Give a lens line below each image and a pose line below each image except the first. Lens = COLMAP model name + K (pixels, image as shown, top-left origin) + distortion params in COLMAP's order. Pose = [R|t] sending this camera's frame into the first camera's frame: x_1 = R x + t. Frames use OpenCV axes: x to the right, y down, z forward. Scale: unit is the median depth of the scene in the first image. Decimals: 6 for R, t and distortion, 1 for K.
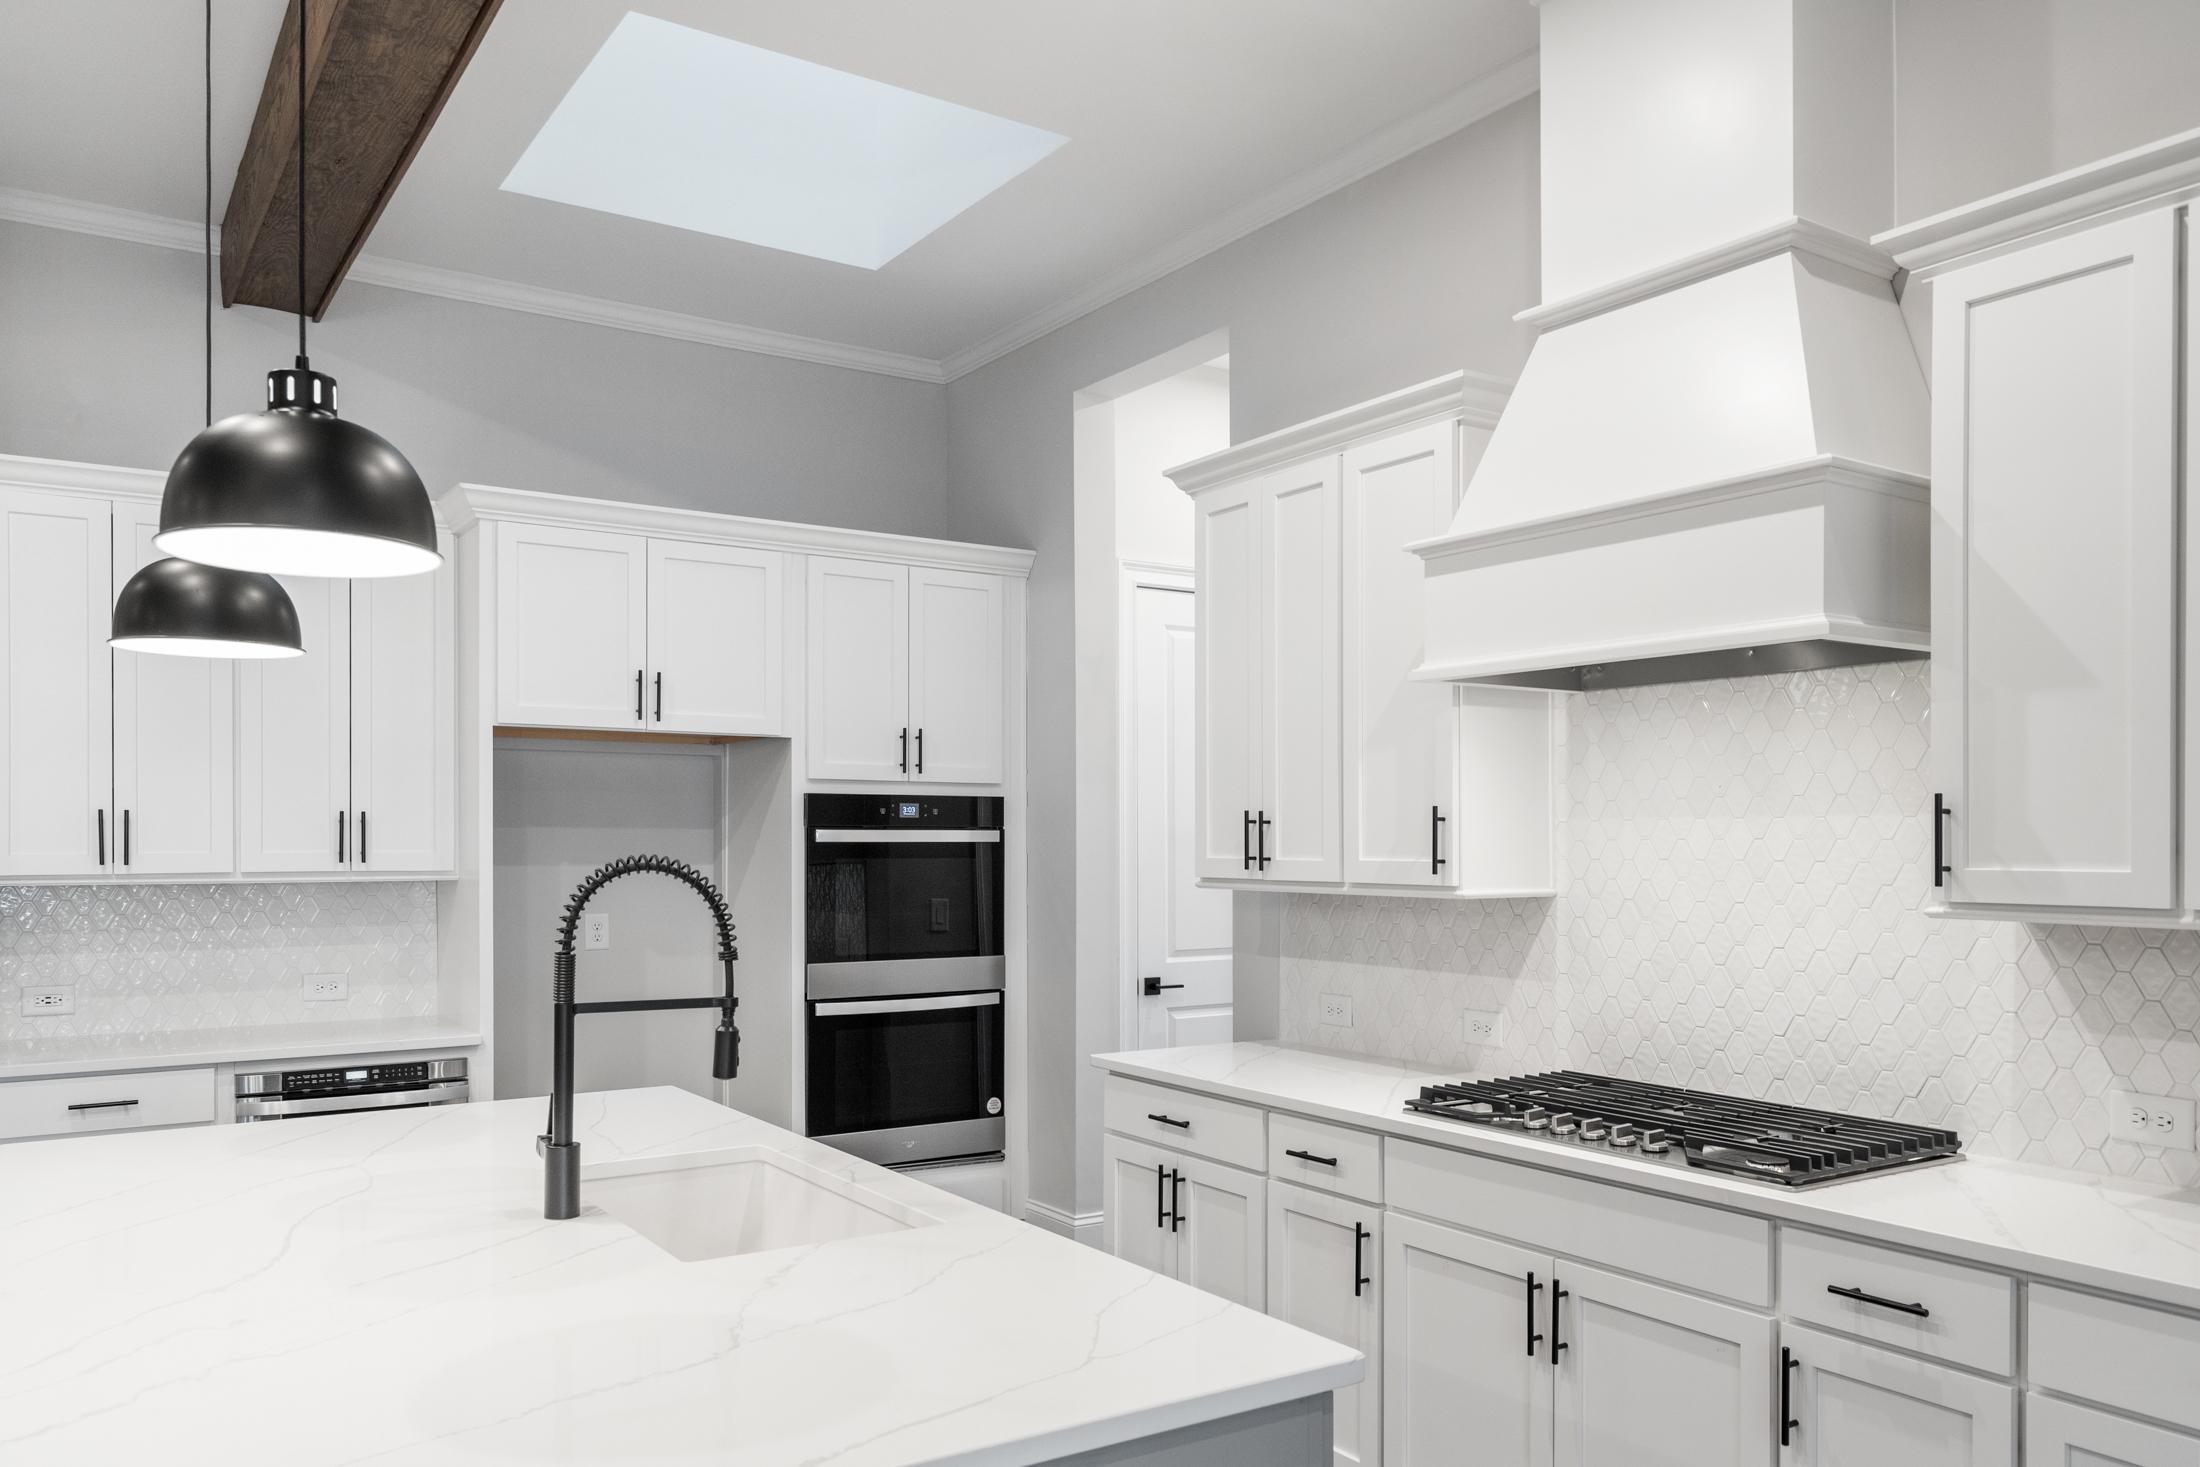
lens RADIAL K [[1601.7, 0, 1101.8], [0, 1601.7, 847.6], [0, 0, 1]] dist [0.002664, 0.003383]
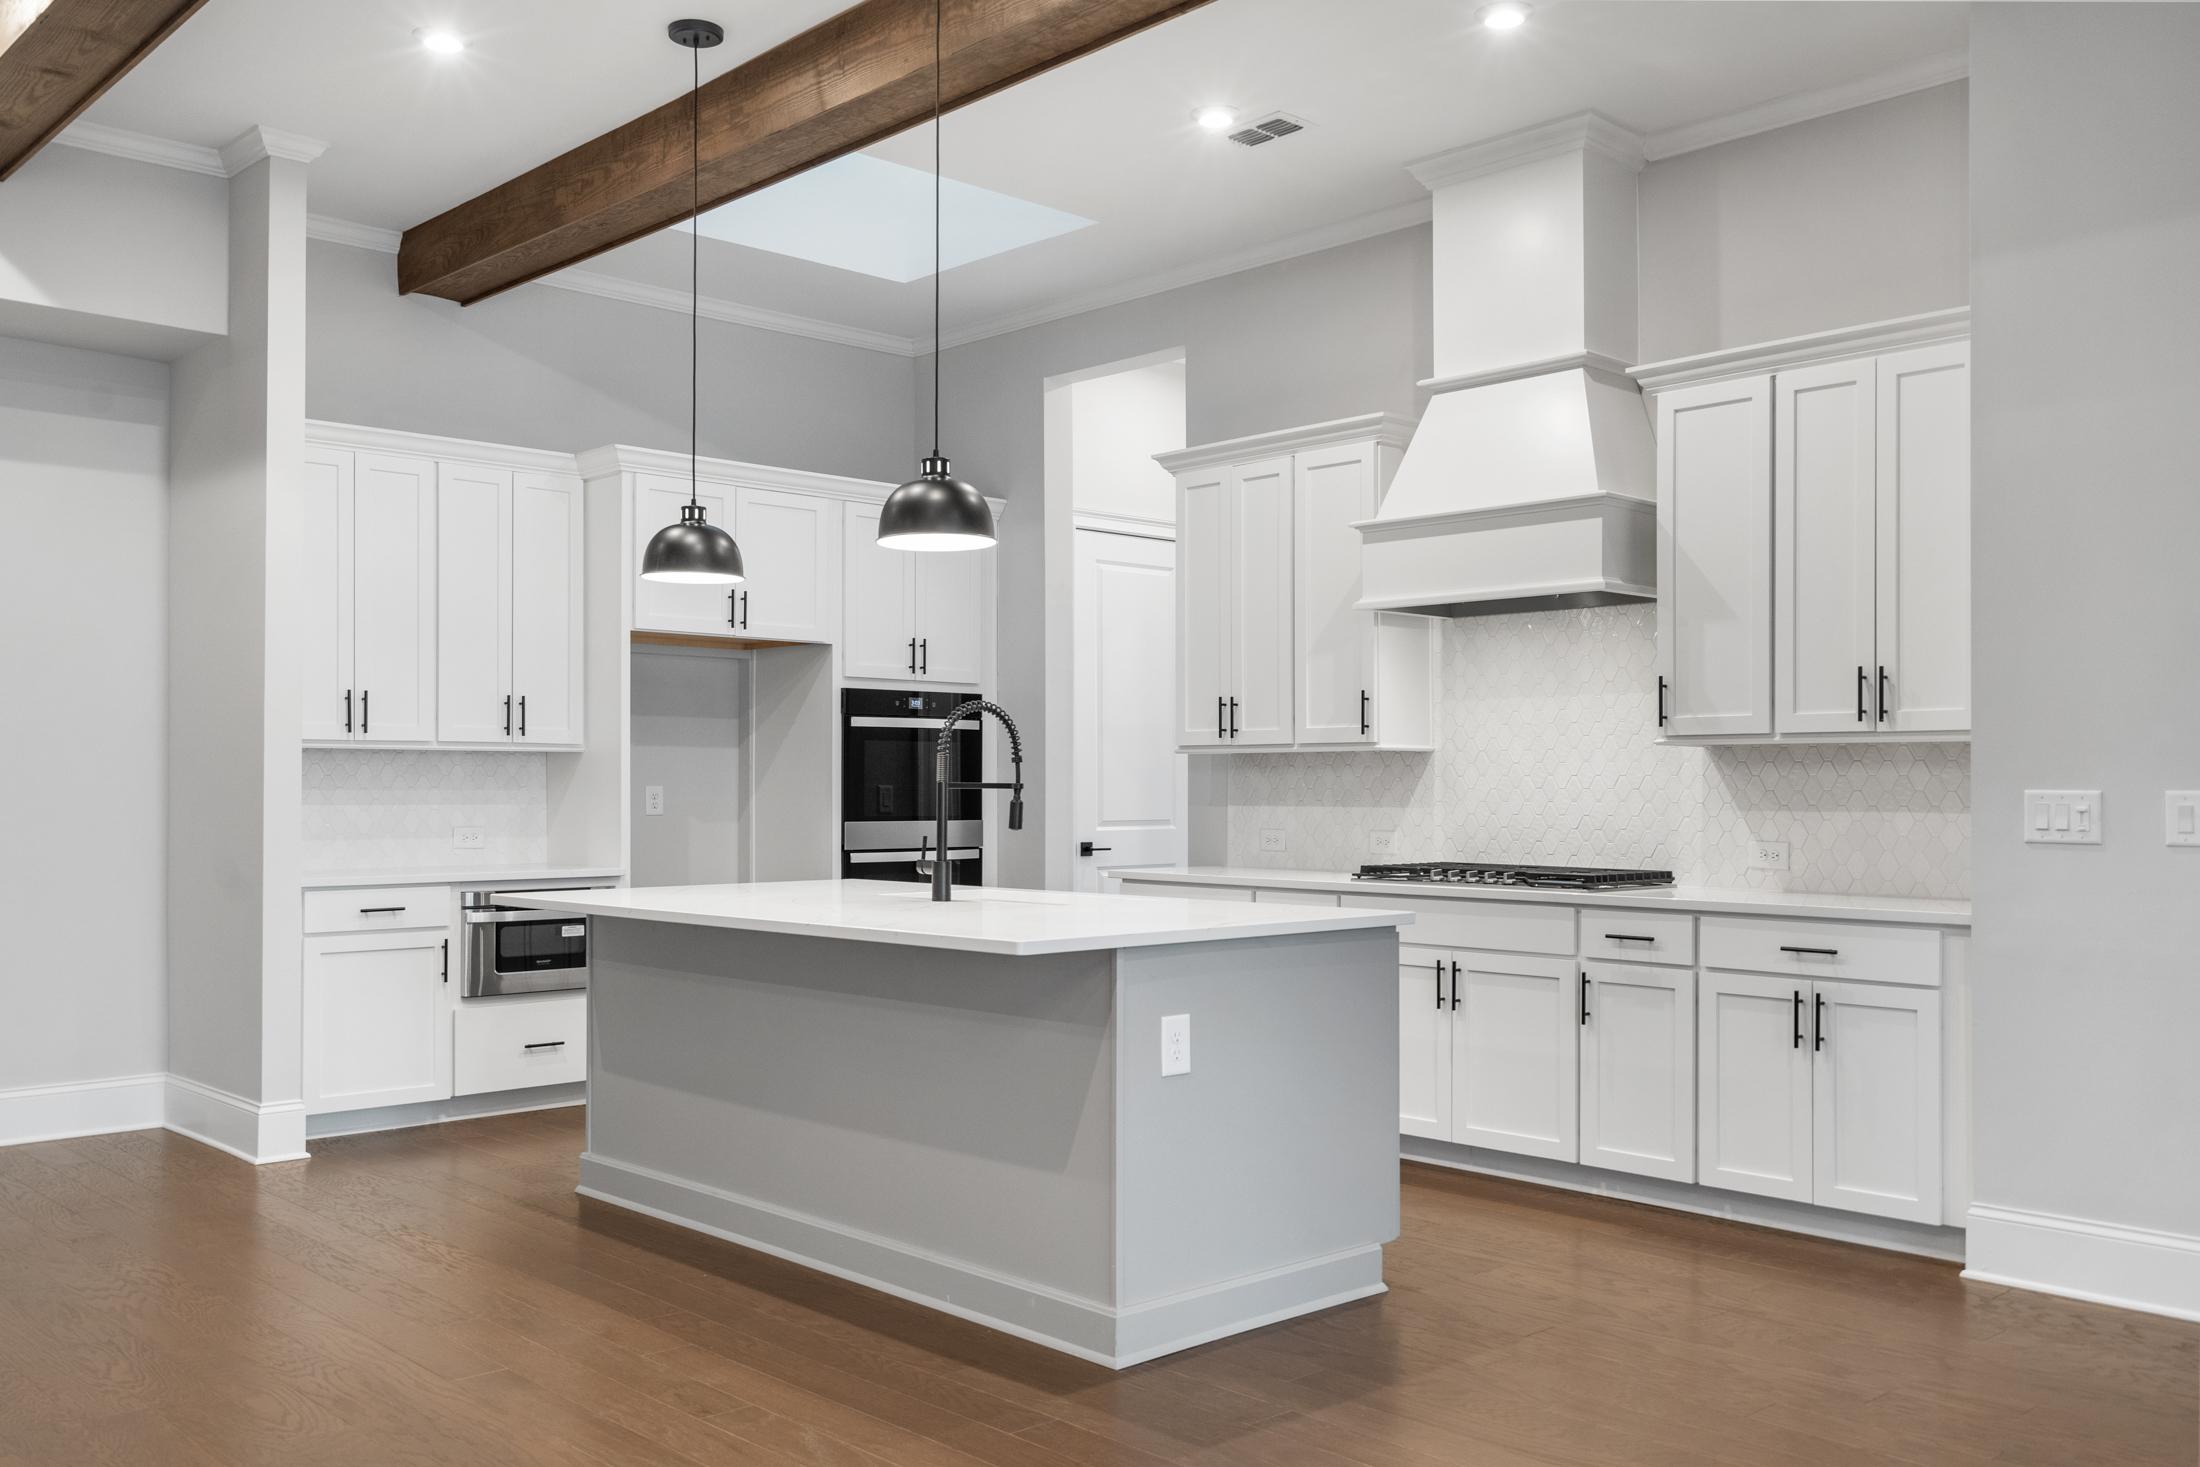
lens RADIAL K [[1863.6, 0, 1105.4], [0, 1863.6, 780.7], [0, 0, 1]] dist [0.005165, 0.001656]
pose [[0.984819, 0.001672, 0.173577, -0.349121], [-0.000357, 0.999971, -0.007605, 0.075270], [-0.173585, 0.007427, 0.984791, -0.729040]]
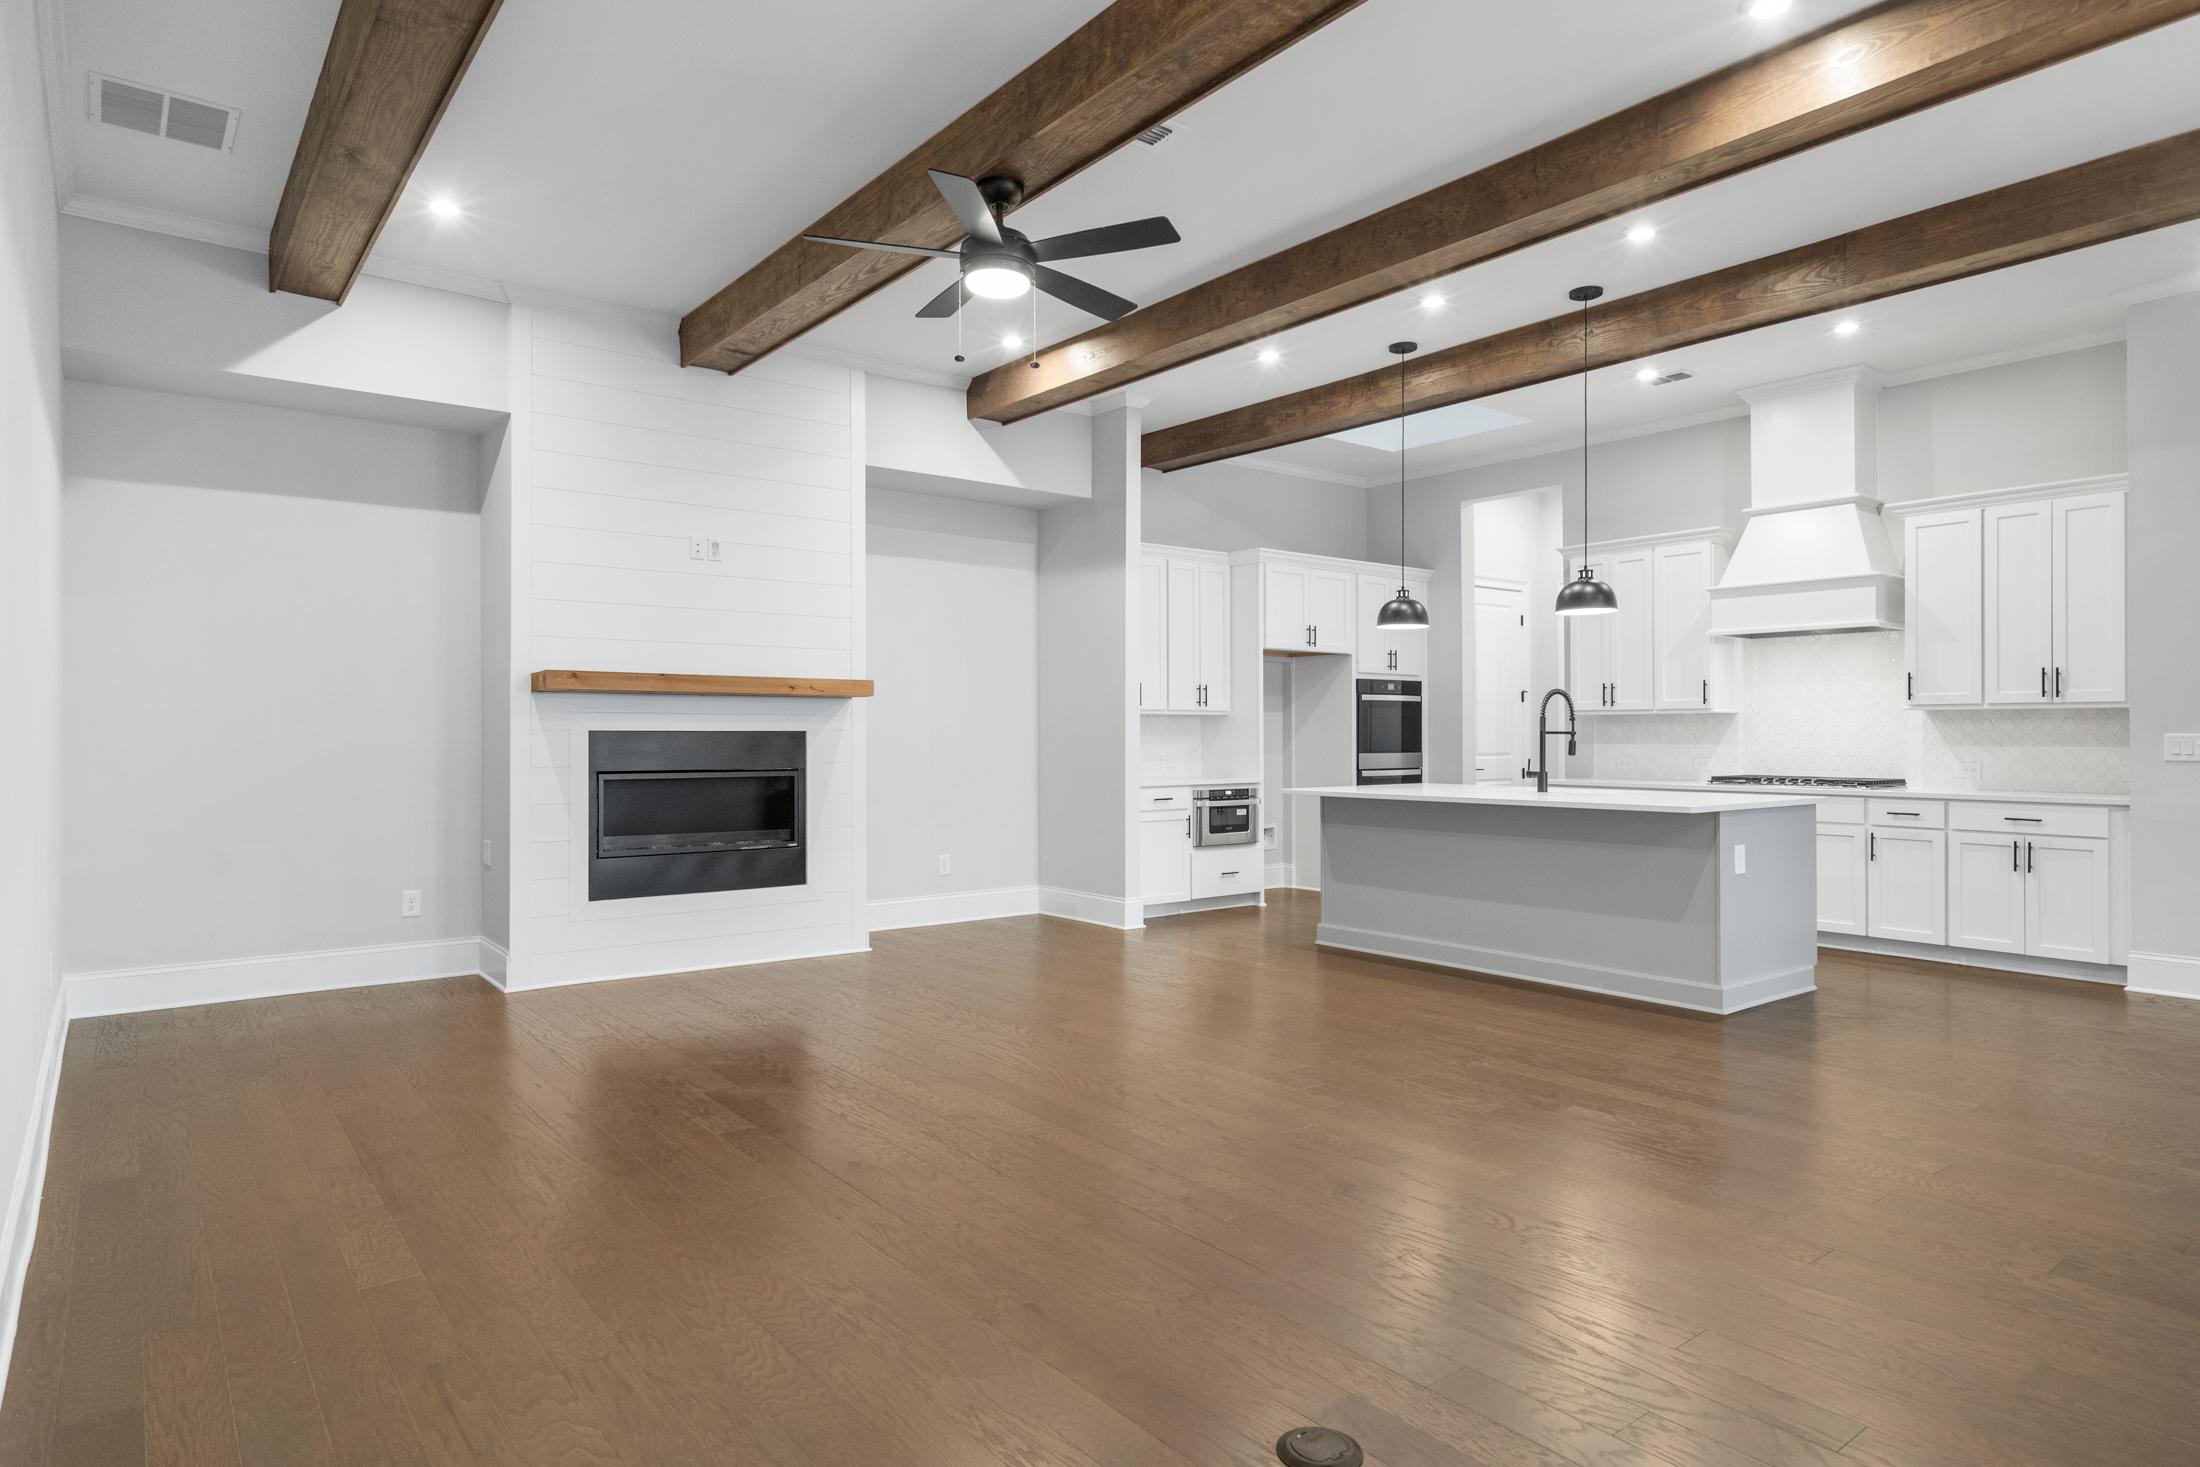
lens RADIAL K [[1250.7, 0, 1100.0], [0, 1250.7, 733.5], [0, 0, 1]] dist [0.004620, 0.000981]
pose [[0.997150, -0.000897, 0.075435, -1.010542], [0.001296, 0.999985, -0.005241, 0.078124], [-0.075430, 0.005324, 0.997137, -1.103215]]
